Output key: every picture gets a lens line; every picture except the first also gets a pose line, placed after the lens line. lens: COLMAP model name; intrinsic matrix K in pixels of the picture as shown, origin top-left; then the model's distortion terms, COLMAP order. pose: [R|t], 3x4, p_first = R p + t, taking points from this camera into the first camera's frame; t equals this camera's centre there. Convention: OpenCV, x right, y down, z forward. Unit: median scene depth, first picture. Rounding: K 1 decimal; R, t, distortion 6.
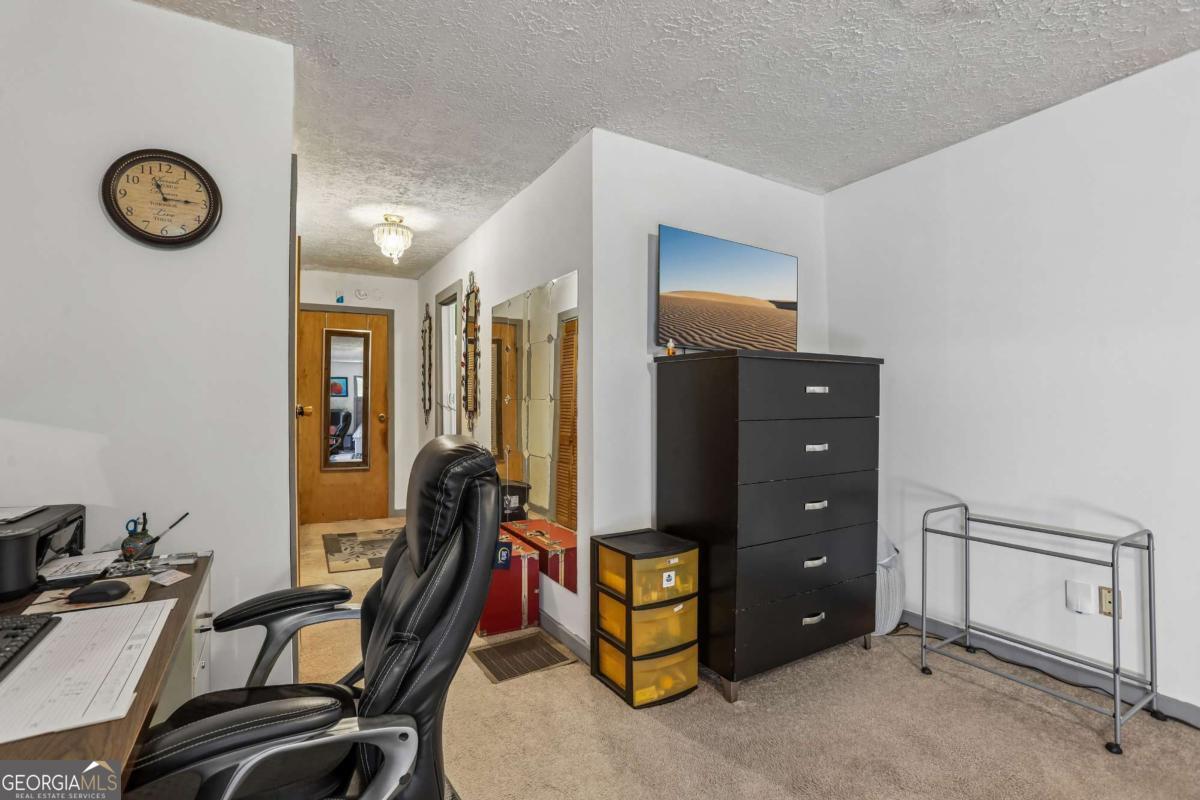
lens RADIAL K [[547.1, 0, 600.0], [0, 547.1, 400.0], [0, 0, 1]] dist [-0.043944, 0.000995]
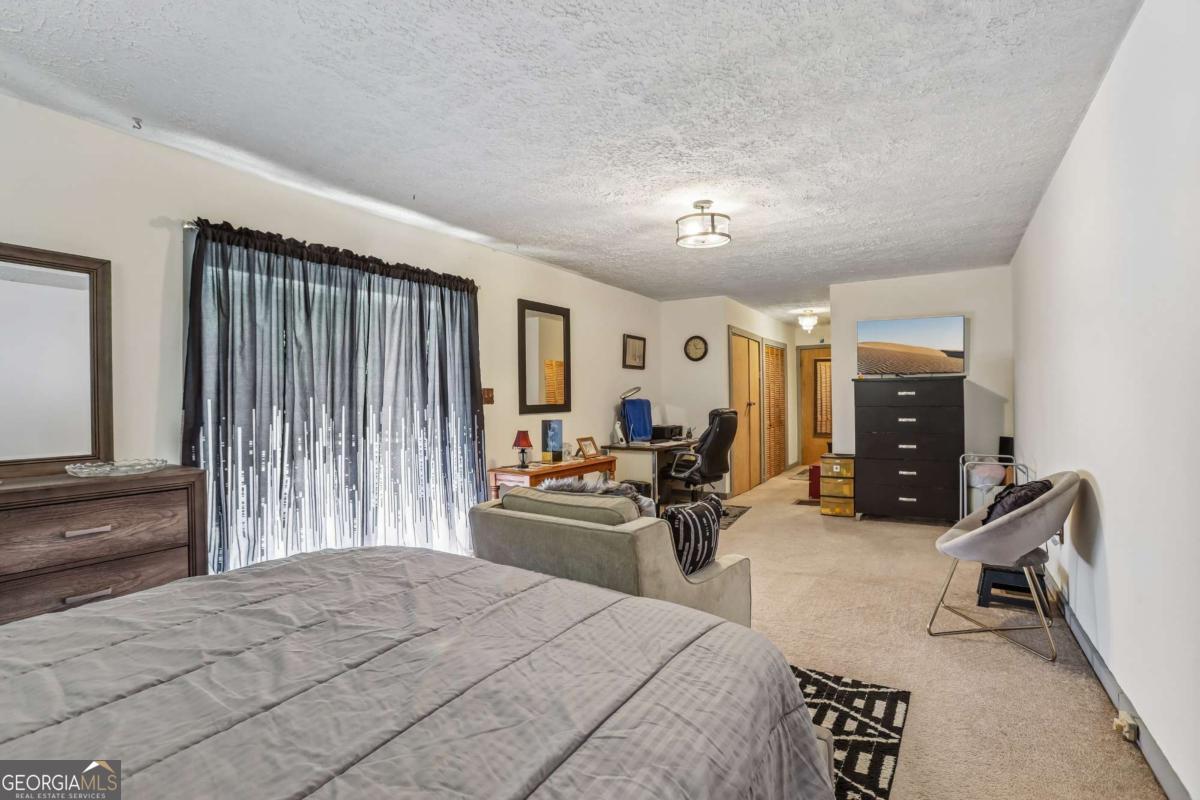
lens RADIAL K [[547.1, 0, 600.0], [0, 547.1, 400.0], [0, 0, 1]] dist [-0.043944, 0.000995]
pose [[0.451152, -0.008141, -0.892410, 1.894782], [0.018889, 0.999821, 0.000428, -0.012213], [0.892247, -0.017050, 0.451225, -1.126049]]
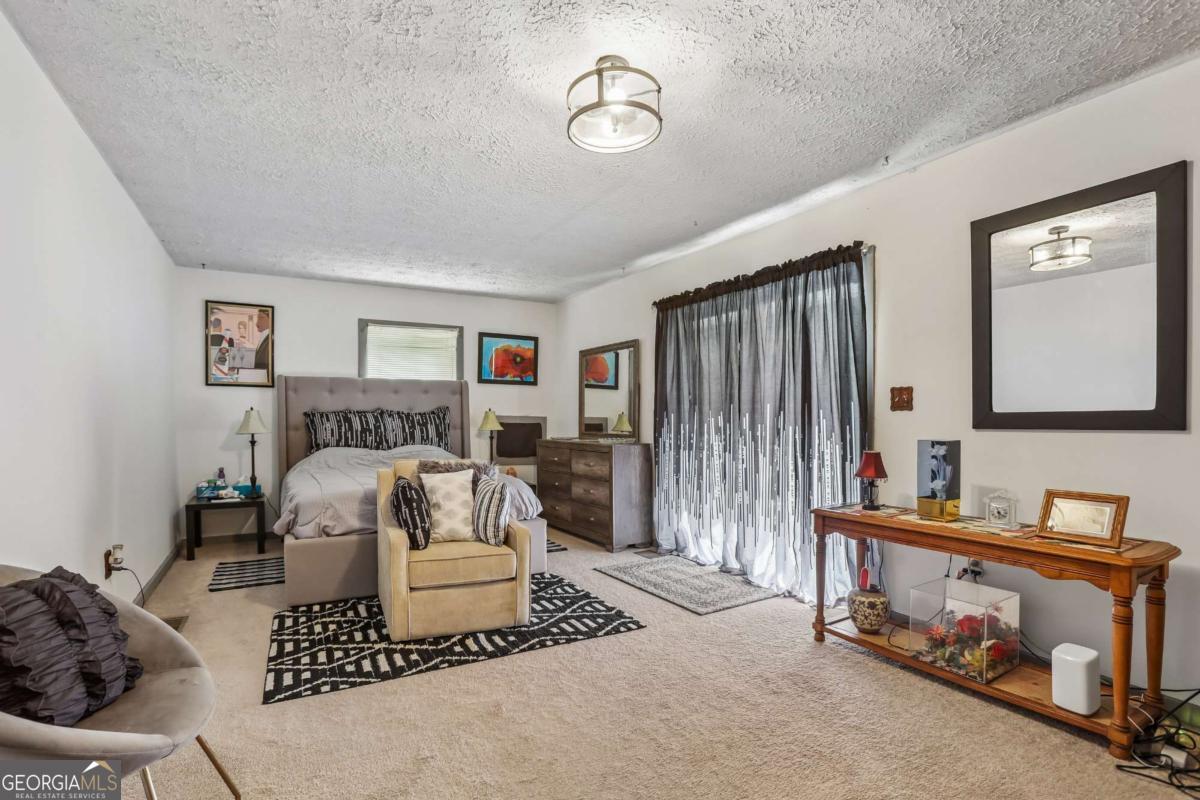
lens RADIAL K [[627.5, 0, 600.0], [0, 627.5, 400.0], [0, 0, 1]] dist [-0.000813, 0.000205]
pose [[-0.998265, 0.007716, 0.058369, -1.472828], [0.006687, 0.999819, -0.017806, -0.004506], [-0.058496, -0.017385, -0.998136, 4.188146]]
